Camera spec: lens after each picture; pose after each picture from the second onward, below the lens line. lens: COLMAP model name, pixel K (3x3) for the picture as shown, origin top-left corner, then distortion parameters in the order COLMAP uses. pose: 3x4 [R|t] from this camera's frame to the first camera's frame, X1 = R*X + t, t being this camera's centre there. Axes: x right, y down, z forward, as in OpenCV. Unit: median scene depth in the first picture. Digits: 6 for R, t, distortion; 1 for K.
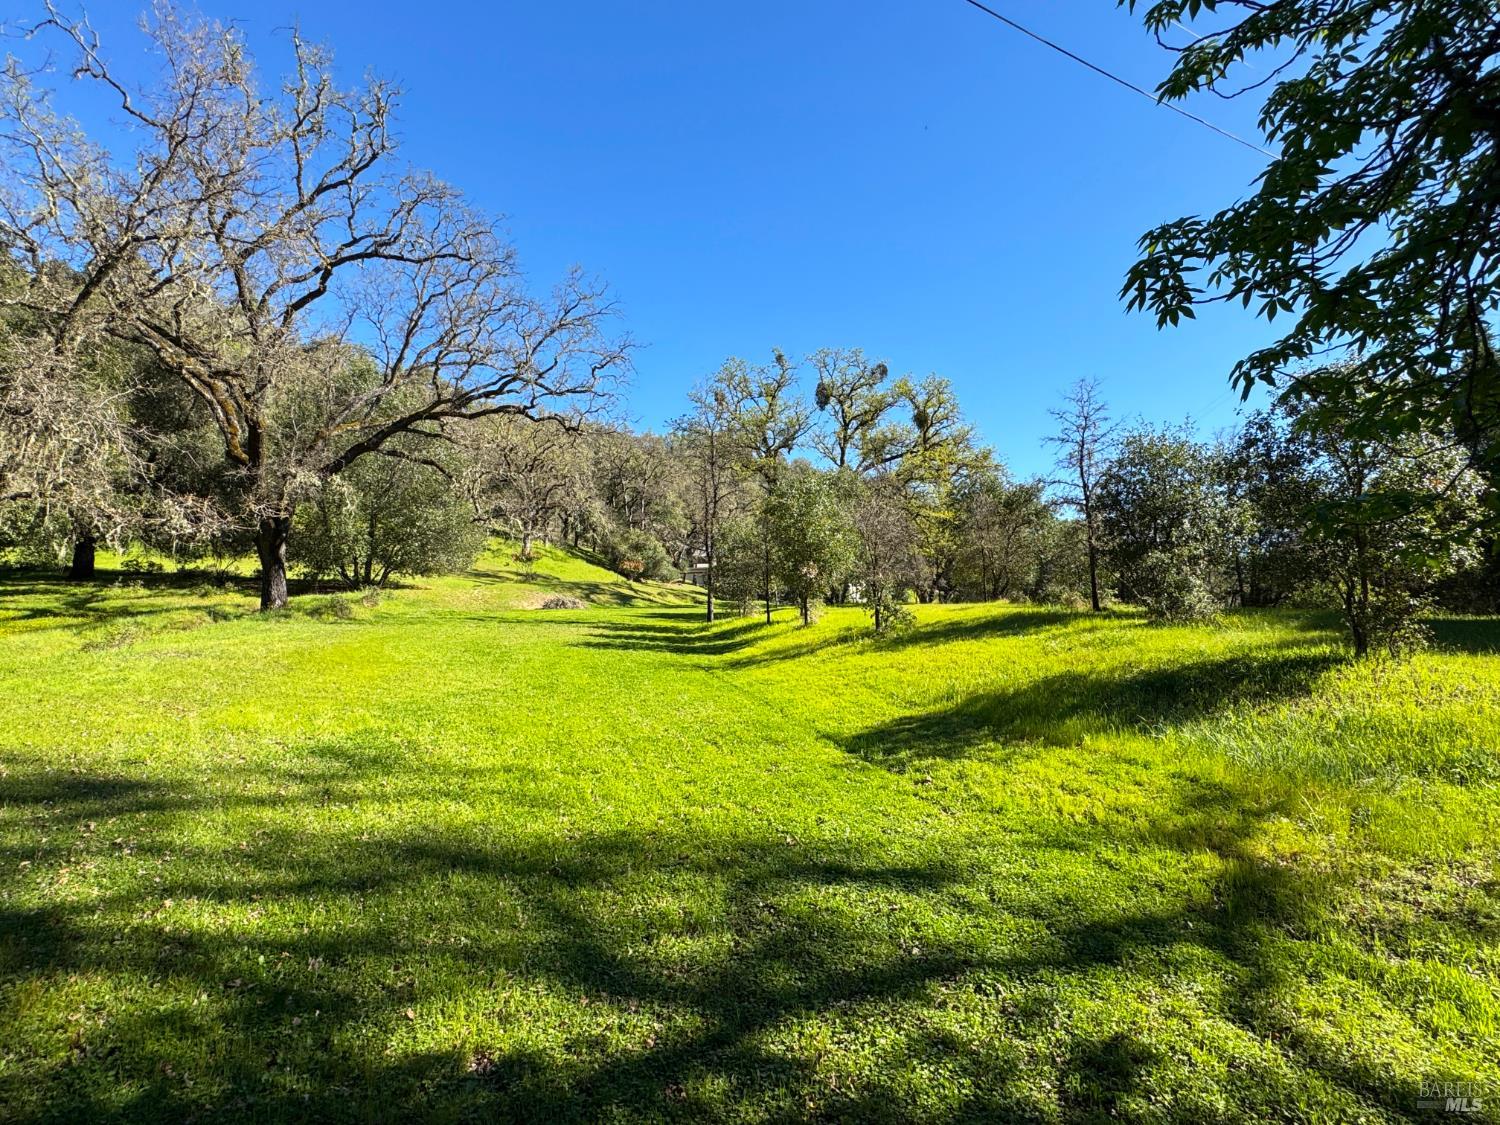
lens RADIAL K [[722.5, 0, 750.8], [0, 722.5, 561.2], [0, 0, 1]] dist [-0.003786, 0.000662]
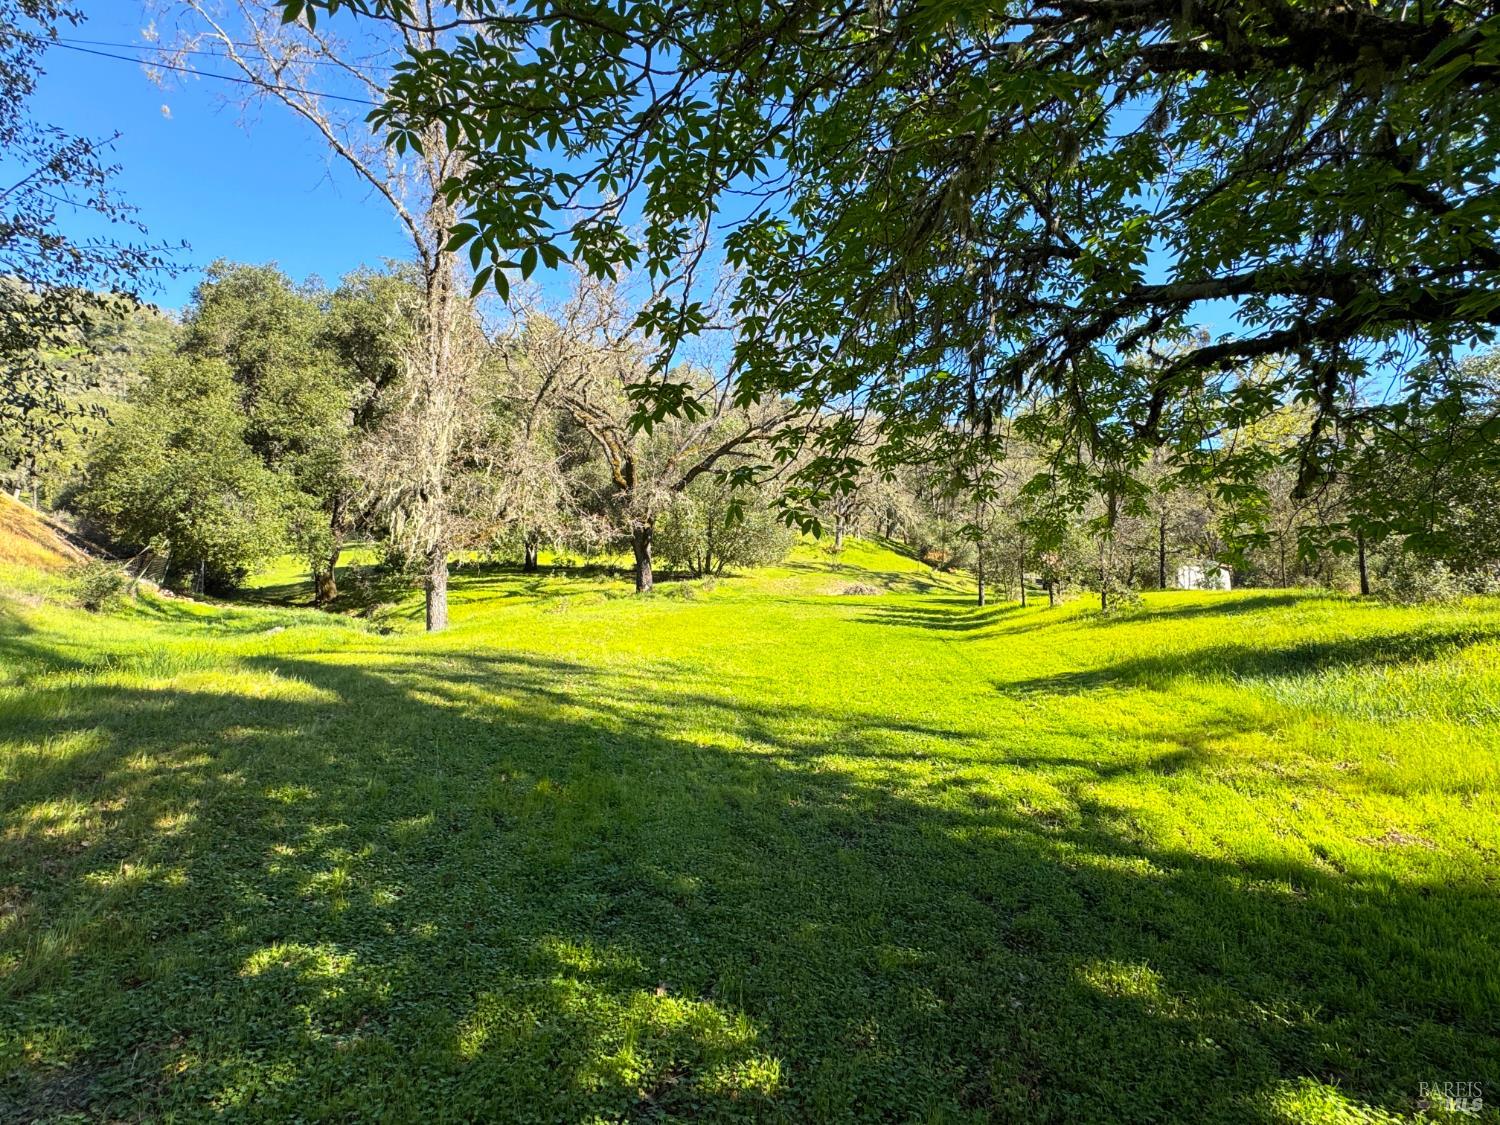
lens RADIAL K [[722.5, 0, 750.8], [0, 722.5, 561.2], [0, 0, 1]] dist [-0.003786, 0.000662]
pose [[0.904403, -0.013560, -0.426463, 0.090183], [0.018808, 0.999790, 0.008096, 0.000584], [0.426264, -0.015343, 0.904469, -0.127925]]
